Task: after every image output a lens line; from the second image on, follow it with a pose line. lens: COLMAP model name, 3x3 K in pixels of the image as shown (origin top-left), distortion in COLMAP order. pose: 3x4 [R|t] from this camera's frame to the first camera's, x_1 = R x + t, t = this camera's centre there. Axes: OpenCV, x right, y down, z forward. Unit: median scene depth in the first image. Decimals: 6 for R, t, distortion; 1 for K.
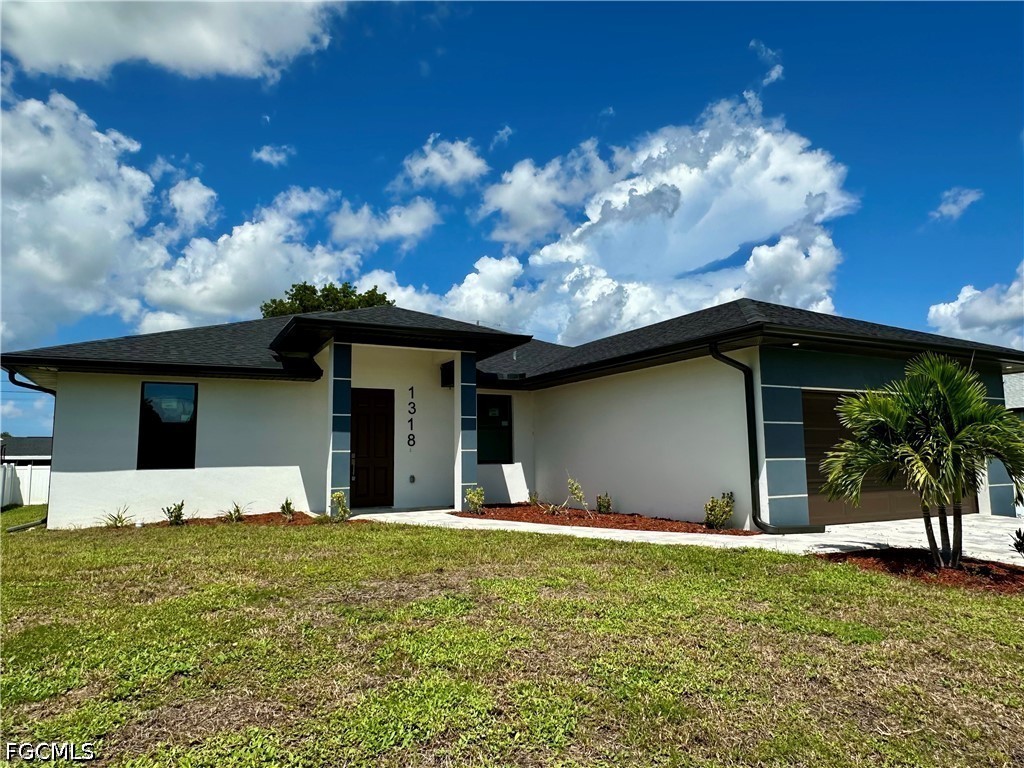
lens RADIAL K [[645.8, 0, 512.0], [0, 645.8, 384.0], [0, 0, 1]] dist [-0.006483, -0.000496]
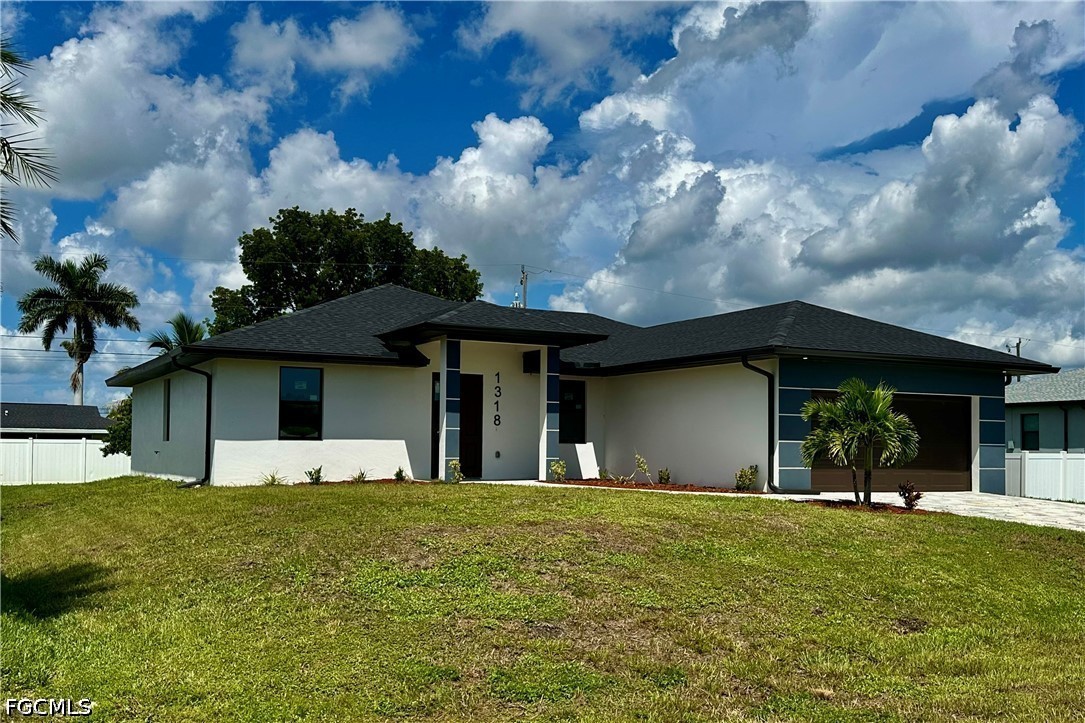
lens RADIAL K [[1061.9, 0, 542.5], [0, 1061.9, 361.5], [0, 0, 1]] dist [0.003265, -0.290200]
pose [[0.999626, 0.024719, 0.011675, -0.111857], [-0.025081, 0.999177, 0.031876, -0.086479], [-0.010877, -0.032157, 0.999424, -0.955470]]
